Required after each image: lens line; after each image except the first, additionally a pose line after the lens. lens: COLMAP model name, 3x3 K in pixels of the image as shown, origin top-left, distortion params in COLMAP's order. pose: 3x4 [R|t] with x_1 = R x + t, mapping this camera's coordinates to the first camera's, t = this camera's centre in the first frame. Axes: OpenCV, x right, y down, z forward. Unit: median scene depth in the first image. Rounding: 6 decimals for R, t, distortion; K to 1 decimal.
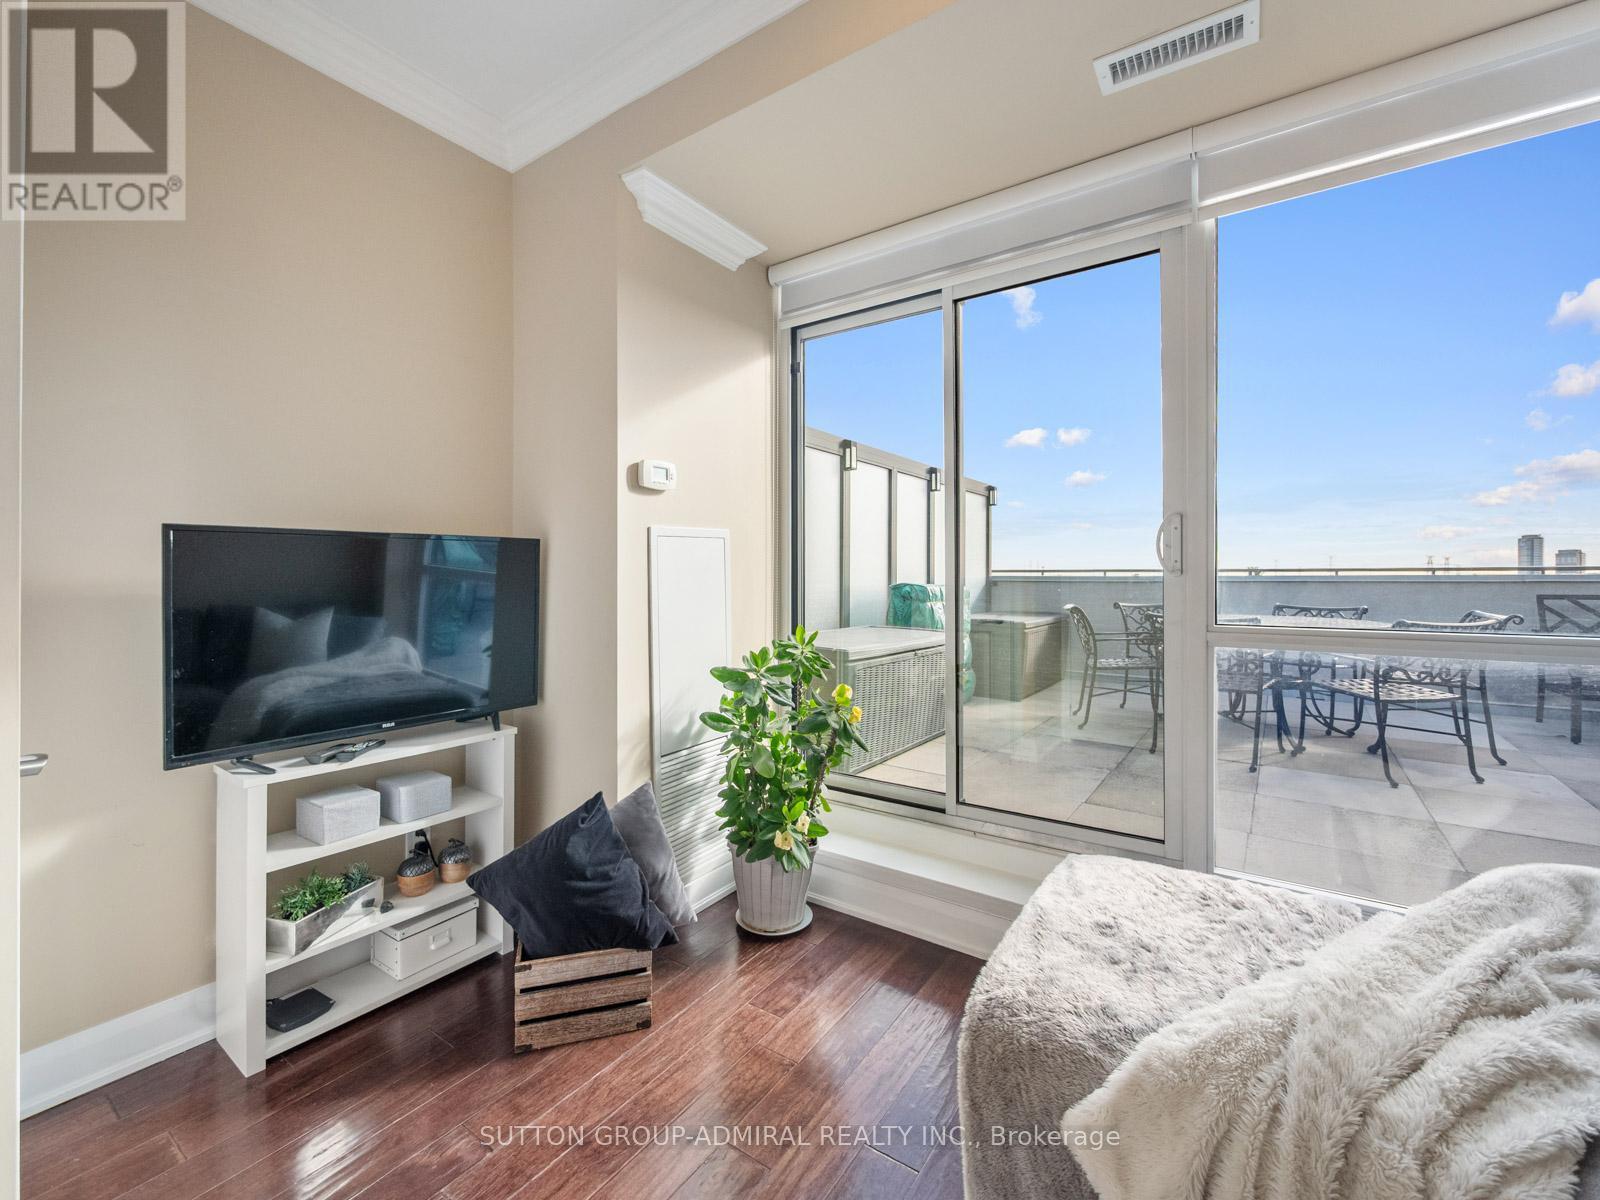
lens RADIAL K [[688.9, 0, 807.5], [0, 688.9, 577.4], [0, 0, 1]] dist [-0.000499, 0.000027]
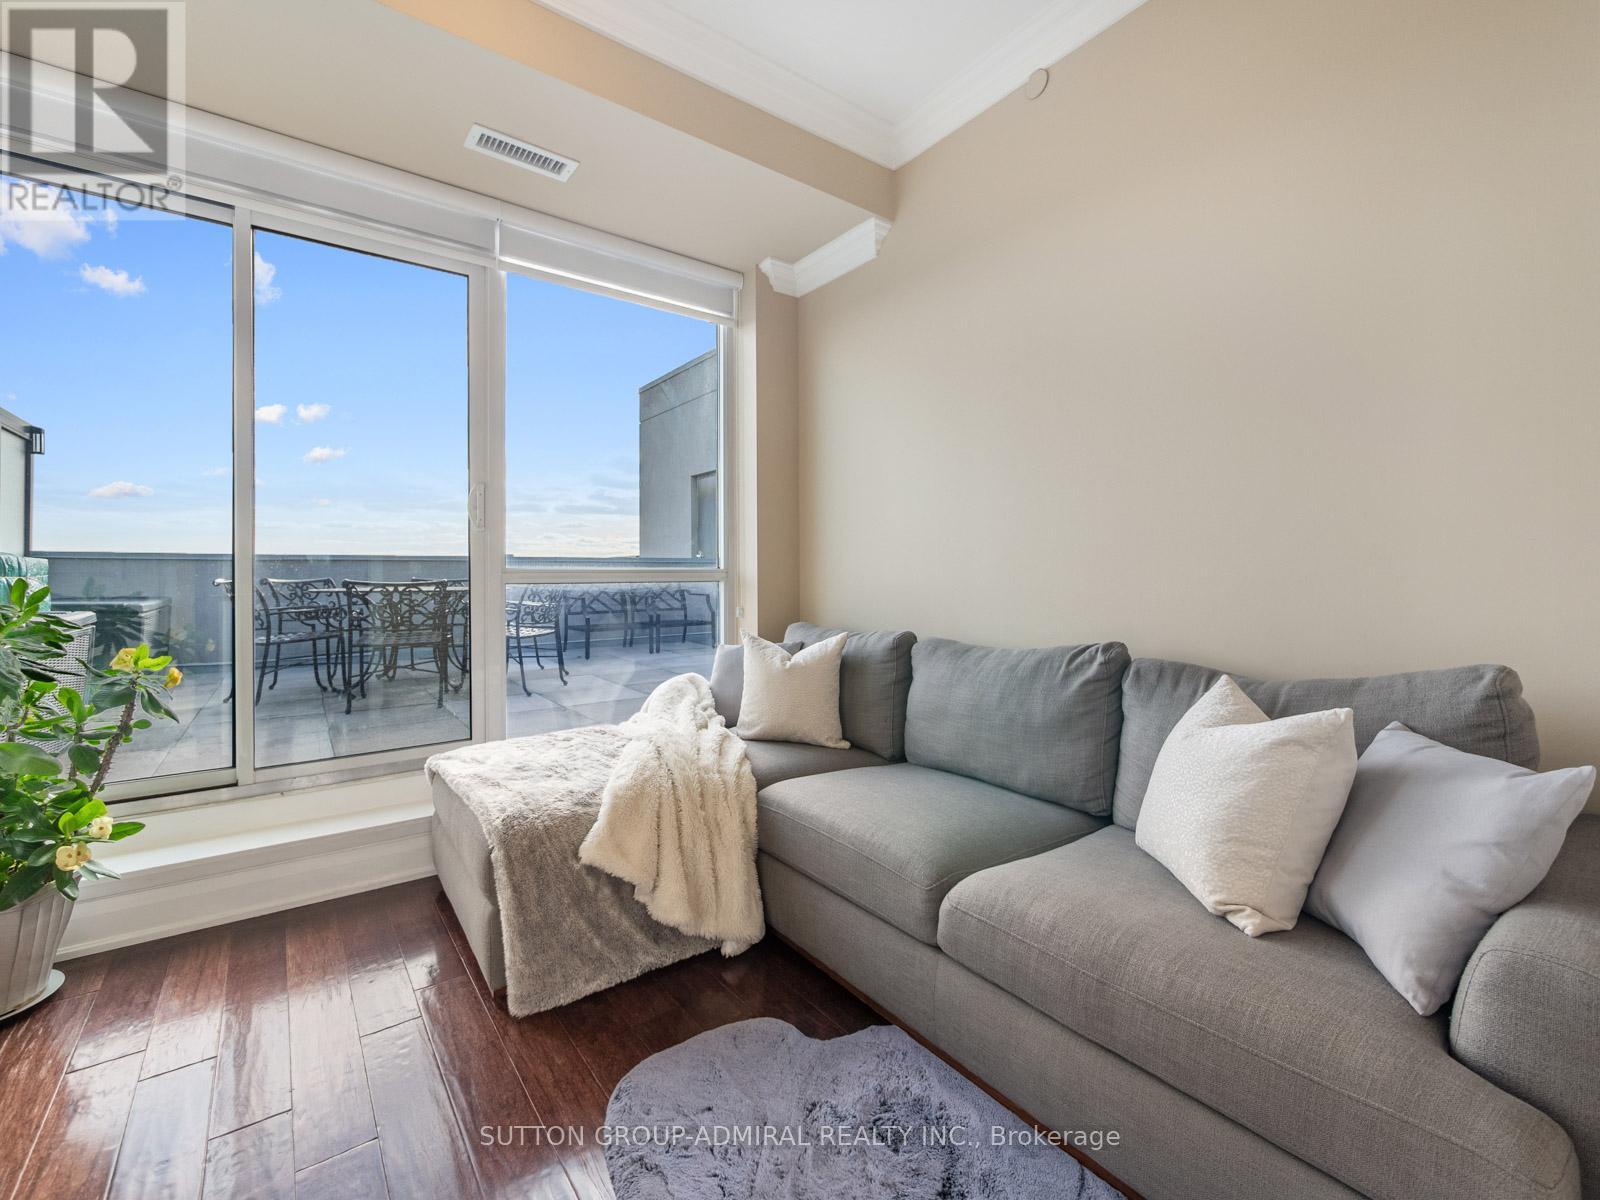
lens RADIAL K [[688.9, 0, 807.5], [0, 688.9, 577.4], [0, 0, 1]] dist [-0.000499, 0.000027]
pose [[0.304003, -0.006532, 0.952649, -0.626052], [0.007281, 0.999963, 0.004533, 0.100509], [-0.952643, 0.005559, 0.304040, 0.013719]]
